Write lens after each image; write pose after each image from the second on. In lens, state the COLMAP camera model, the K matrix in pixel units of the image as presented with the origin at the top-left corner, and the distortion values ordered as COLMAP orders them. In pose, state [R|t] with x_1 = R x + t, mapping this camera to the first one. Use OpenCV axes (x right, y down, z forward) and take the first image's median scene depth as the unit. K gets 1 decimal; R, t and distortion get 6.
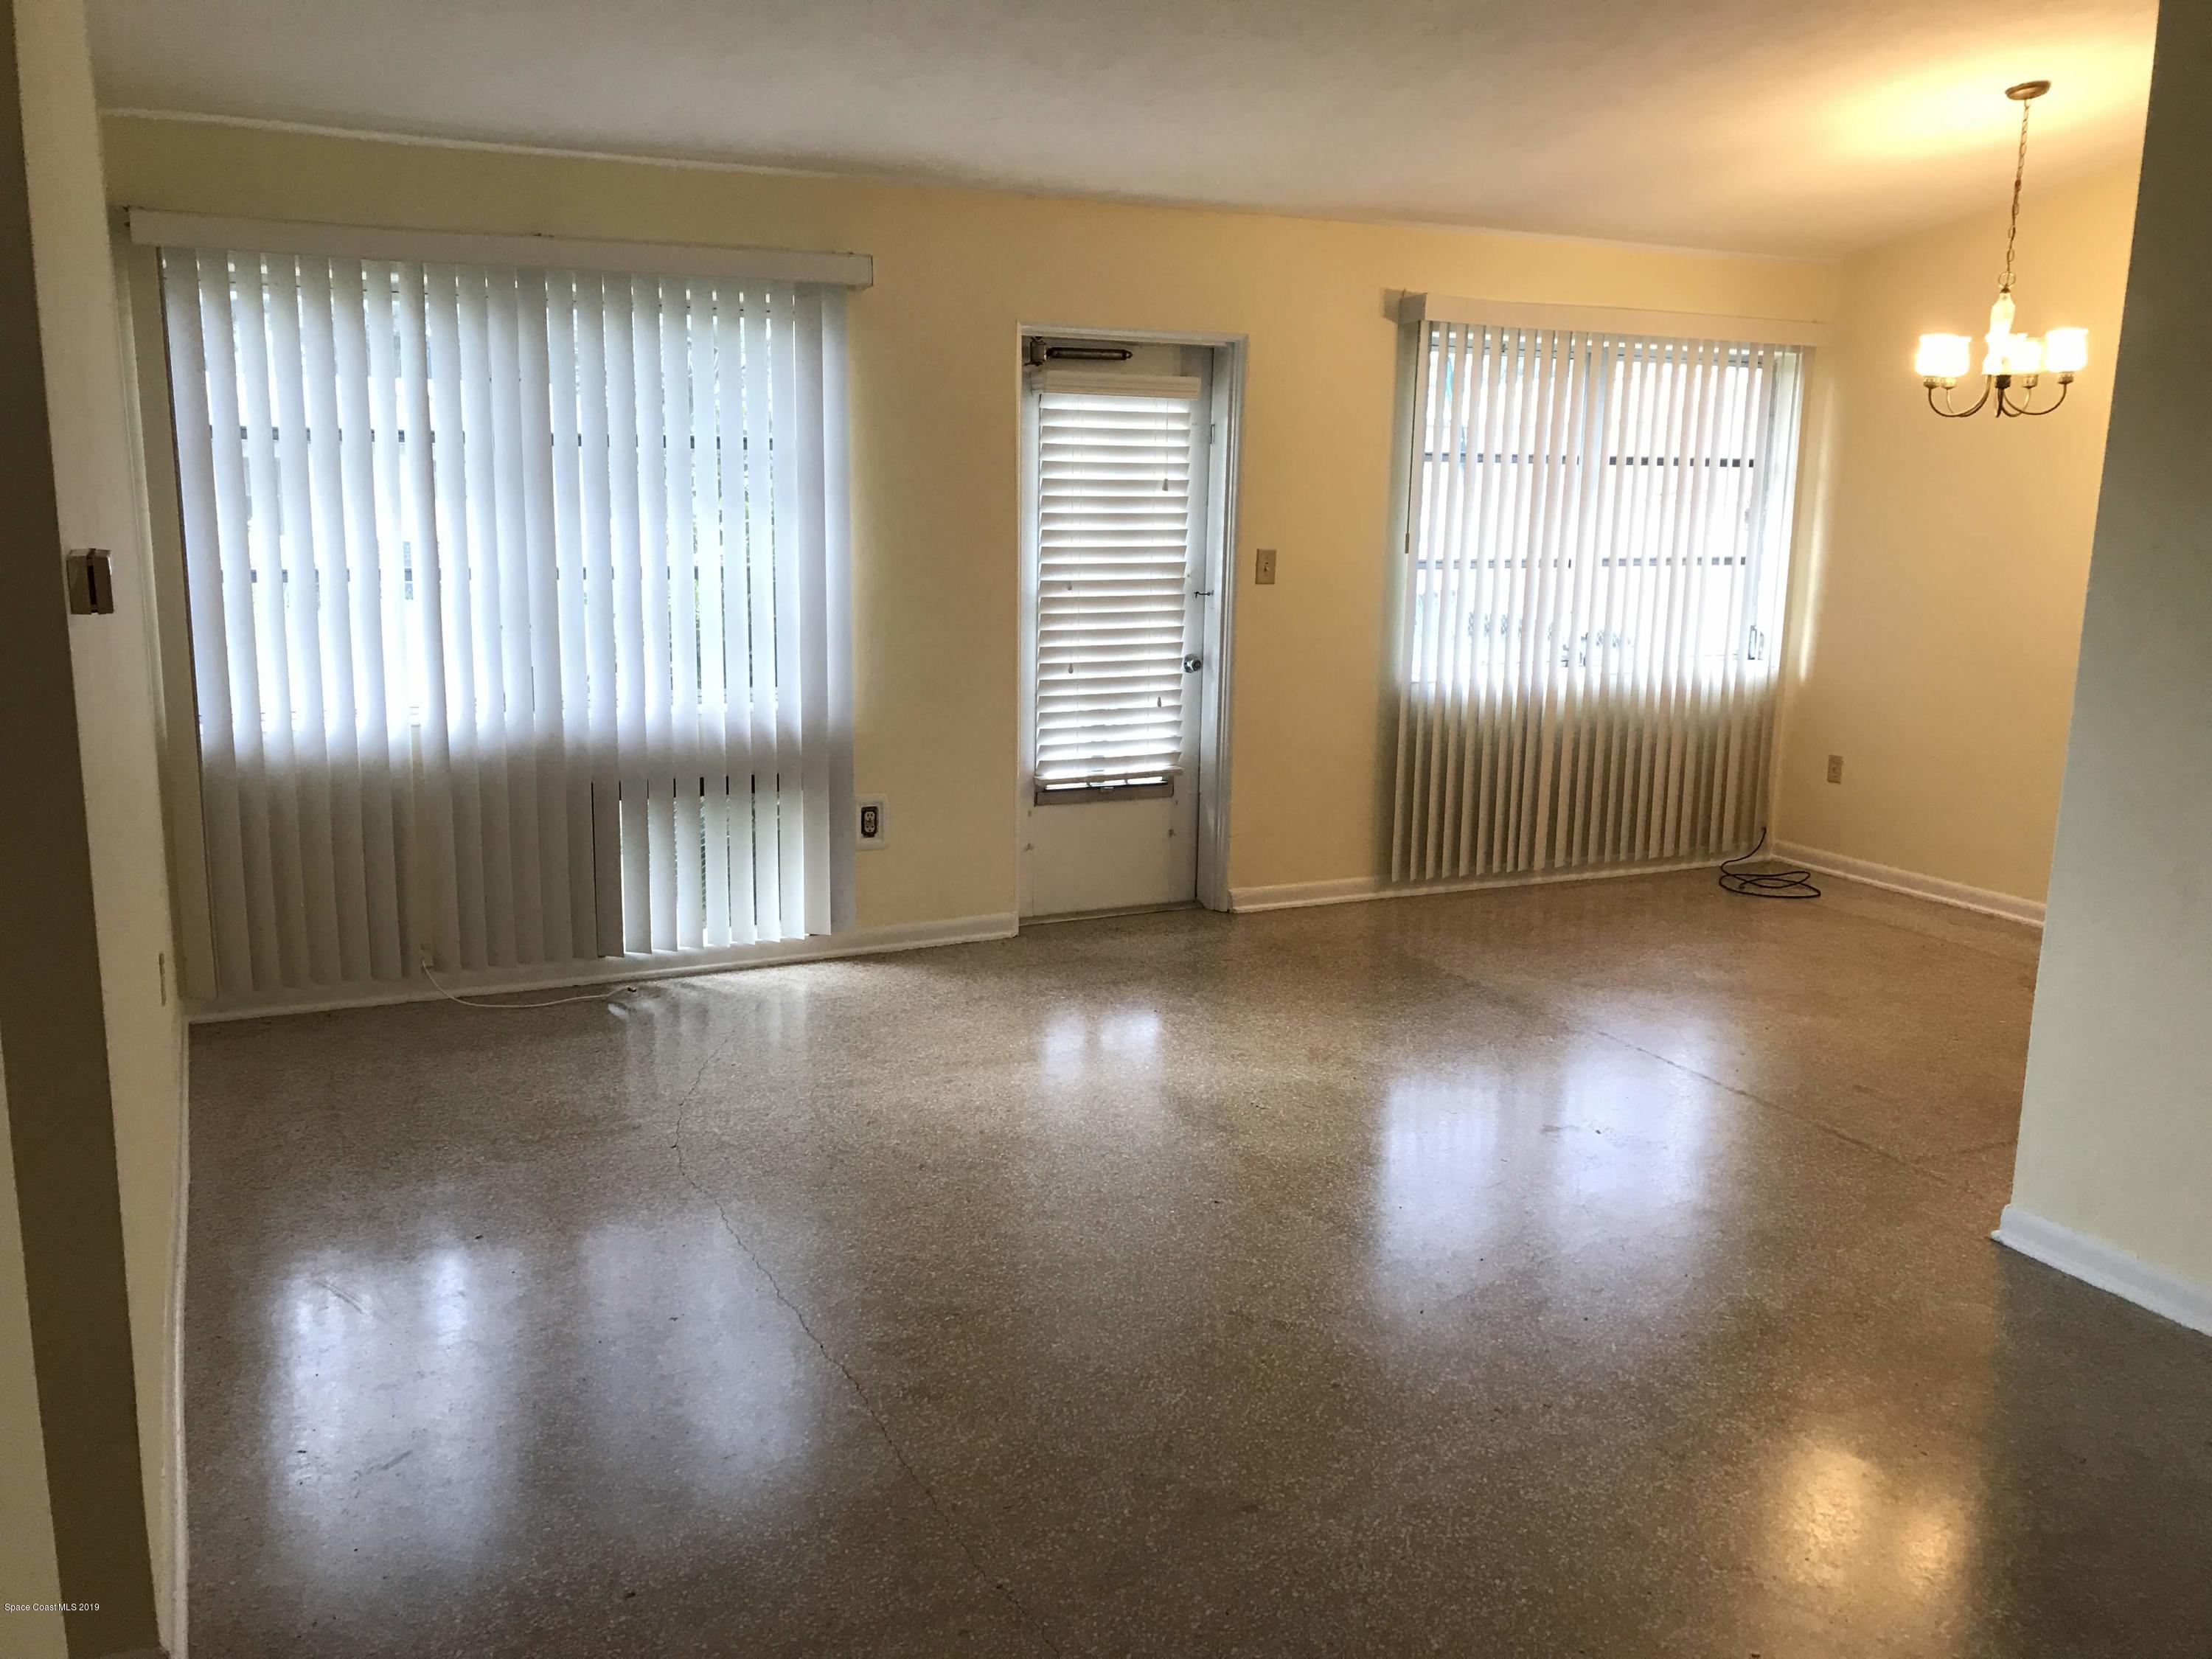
lens RADIAL K [[1806.9, 0, 1105.5], [0, 1806.9, 830.1], [0, 0, 1]] dist [0.002813, -0.000945]
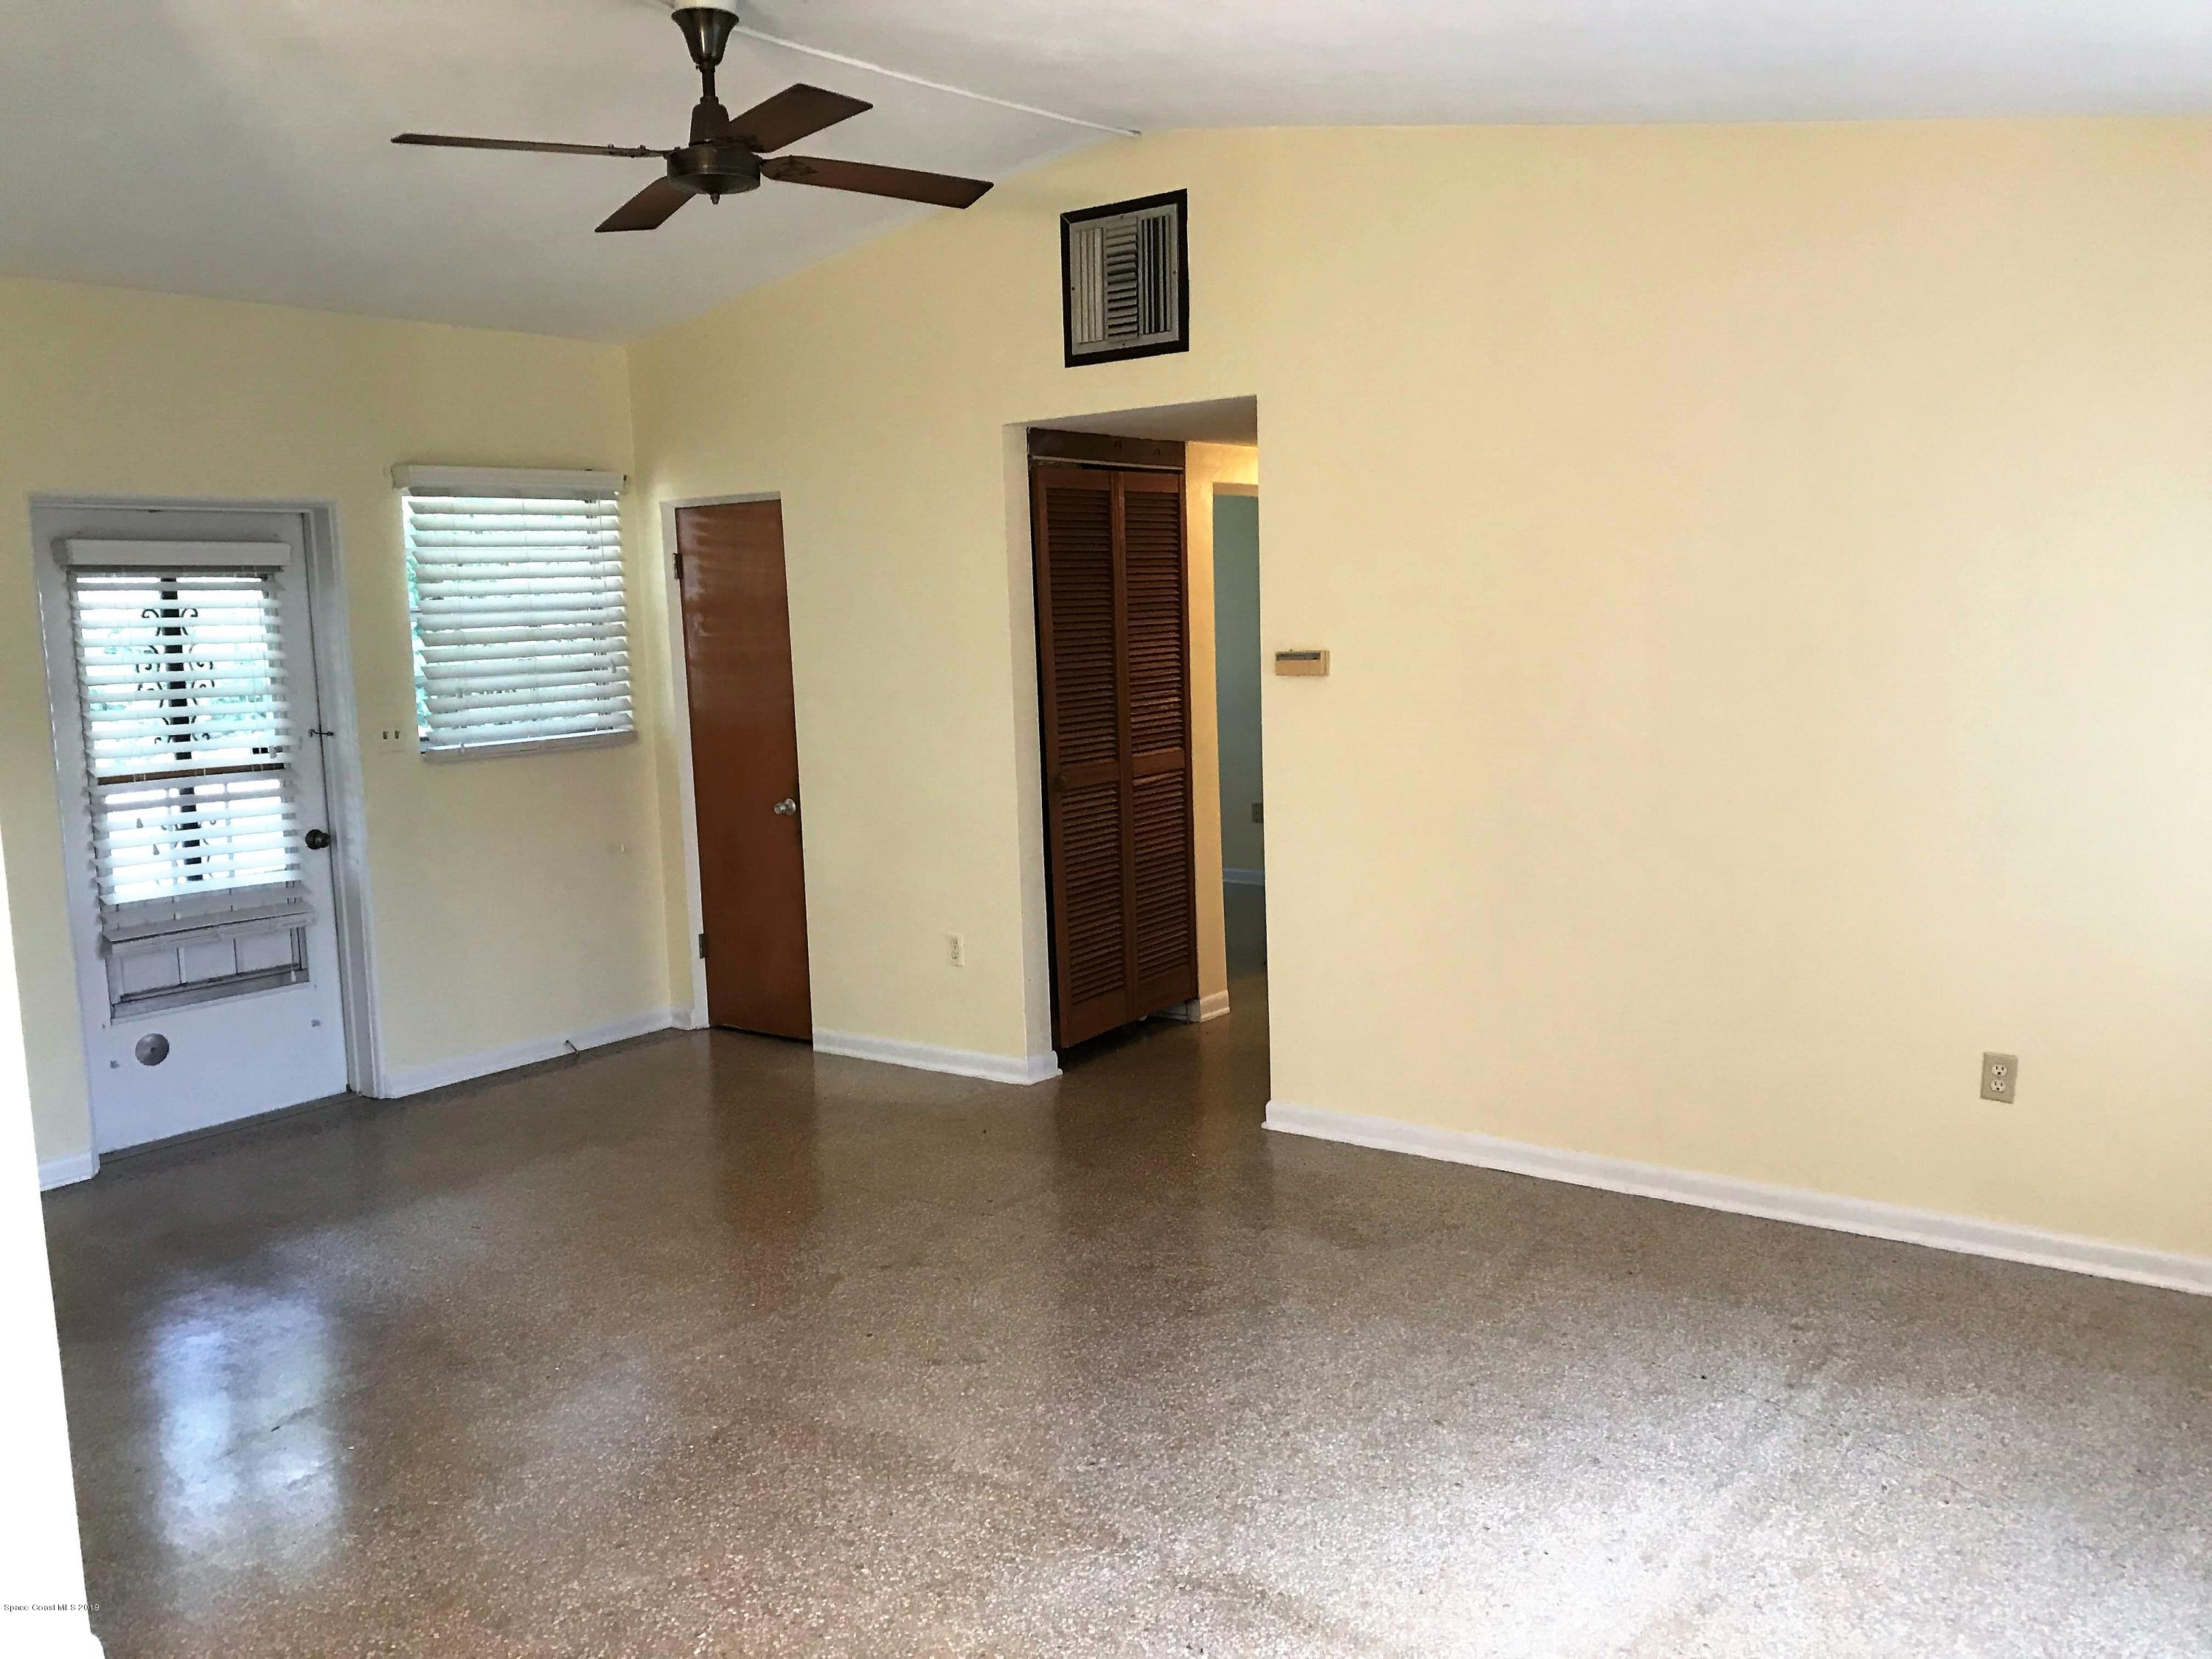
lens RADIAL K [[1806.9, 0, 1105.0], [0, 1806.9, 829.0], [0, 0, 1]] dist [0.002813, -0.000945]
pose [[-0.890048, 0.072833, -0.450011, 0.321415], [-0.070695, 0.953160, 0.294089, -0.256988], [0.450352, 0.293567, -0.843209, 1.246409]]
